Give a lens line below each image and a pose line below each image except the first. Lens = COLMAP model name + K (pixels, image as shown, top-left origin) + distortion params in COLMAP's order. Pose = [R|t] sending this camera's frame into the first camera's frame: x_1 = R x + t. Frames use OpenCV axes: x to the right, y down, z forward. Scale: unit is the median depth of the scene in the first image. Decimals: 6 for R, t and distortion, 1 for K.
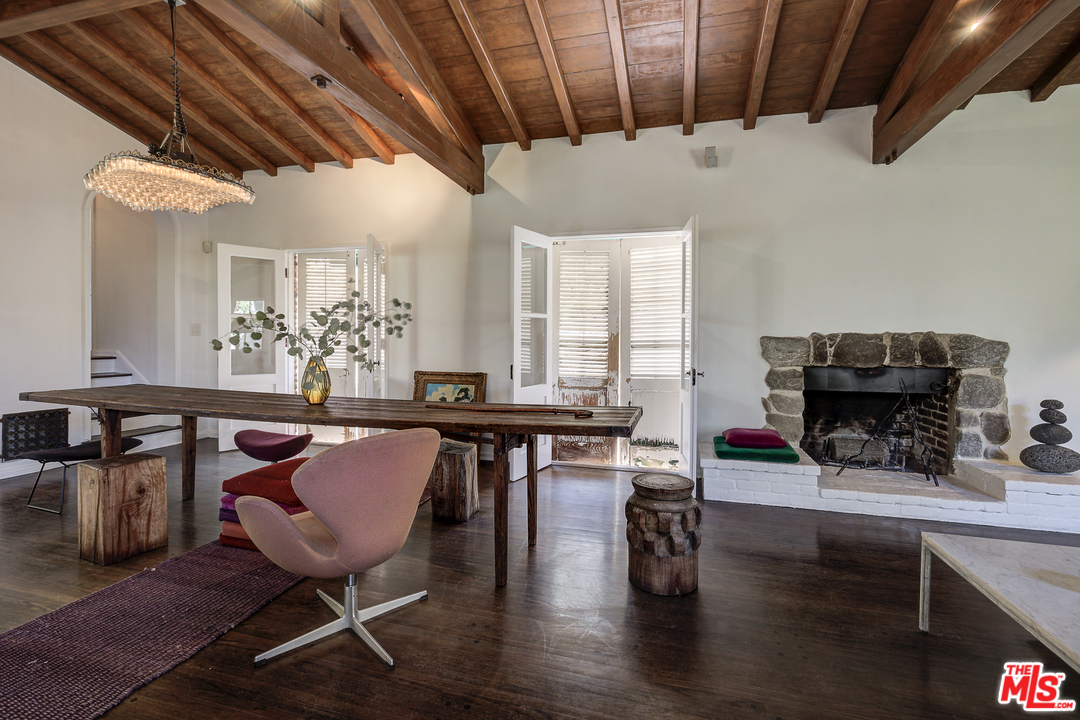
lens RADIAL K [[497.8, 0, 543.2], [0, 497.8, 351.7], [0, 0, 1]] dist [-0.000979, -0.000281]
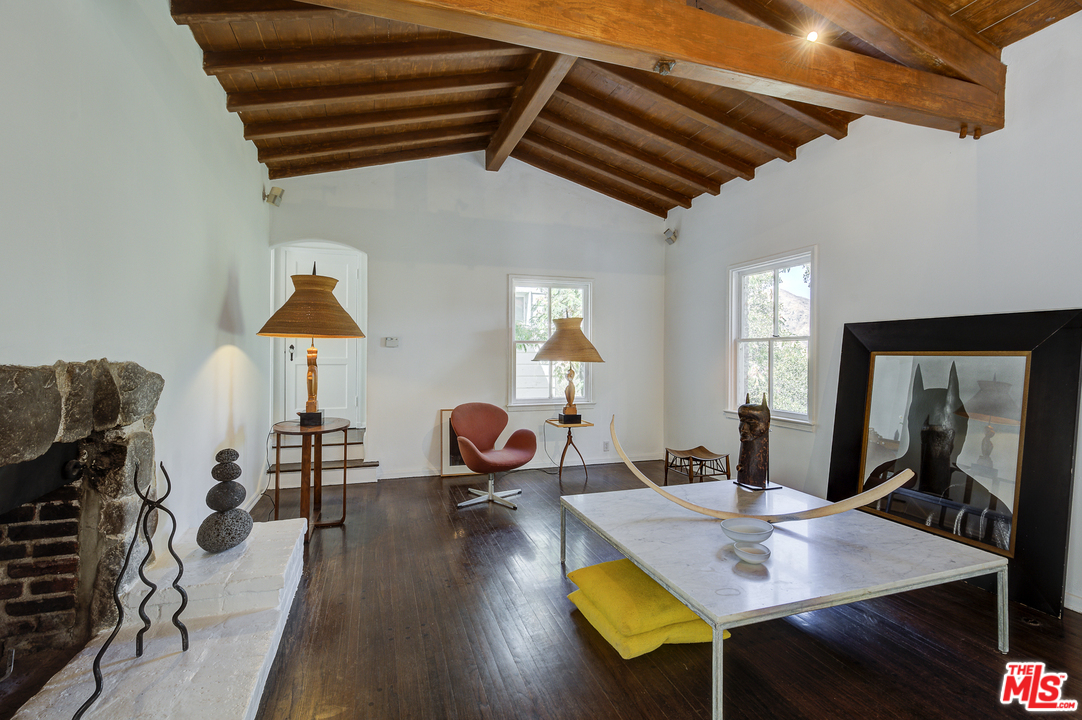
lens RADIAL K [[498.8, 0, 544.2], [0, 498.8, 351.7], [0, 0, 1]] dist [-0.000979, -0.000281]
pose [[-0.554016, -0.005534, 0.832488, 0.127972], [0.011831, 0.999825, 0.014519, -0.049693], [-0.832422, 0.017893, -0.553853, 0.916041]]
